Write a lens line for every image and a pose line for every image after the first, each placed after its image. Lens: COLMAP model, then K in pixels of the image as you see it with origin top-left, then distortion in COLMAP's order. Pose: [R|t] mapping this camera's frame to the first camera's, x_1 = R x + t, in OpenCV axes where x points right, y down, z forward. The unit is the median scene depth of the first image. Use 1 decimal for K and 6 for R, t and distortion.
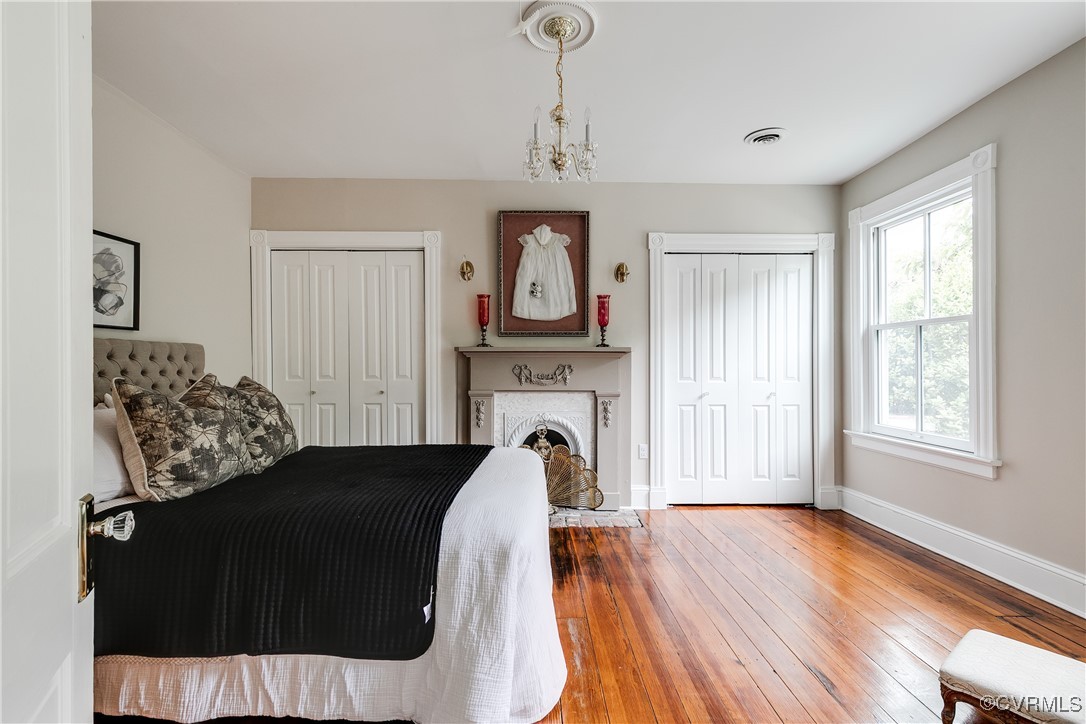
lens RADIAL K [[505.5, 0, 535.5], [0, 505.5, 359.5], [0, 0, 1]] dist [0.008179, -0.001491]
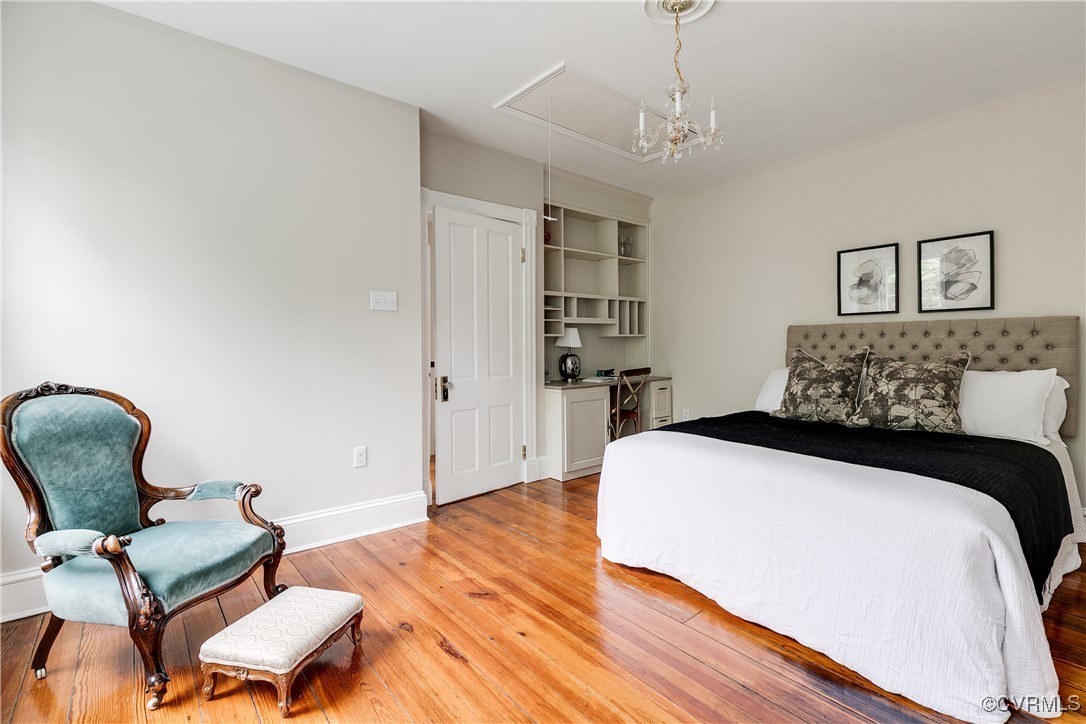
lens RADIAL K [[505.5, 0, 541.8], [0, 505.5, 357.6], [0, 0, 1]] dist [0.008179, -0.001491]
pose [[-0.785181, 0.021473, -0.618894, 0.731358], [0.010944, 0.999724, 0.020802, 0.015731], [0.619170, 0.009560, -0.785199, 1.344611]]
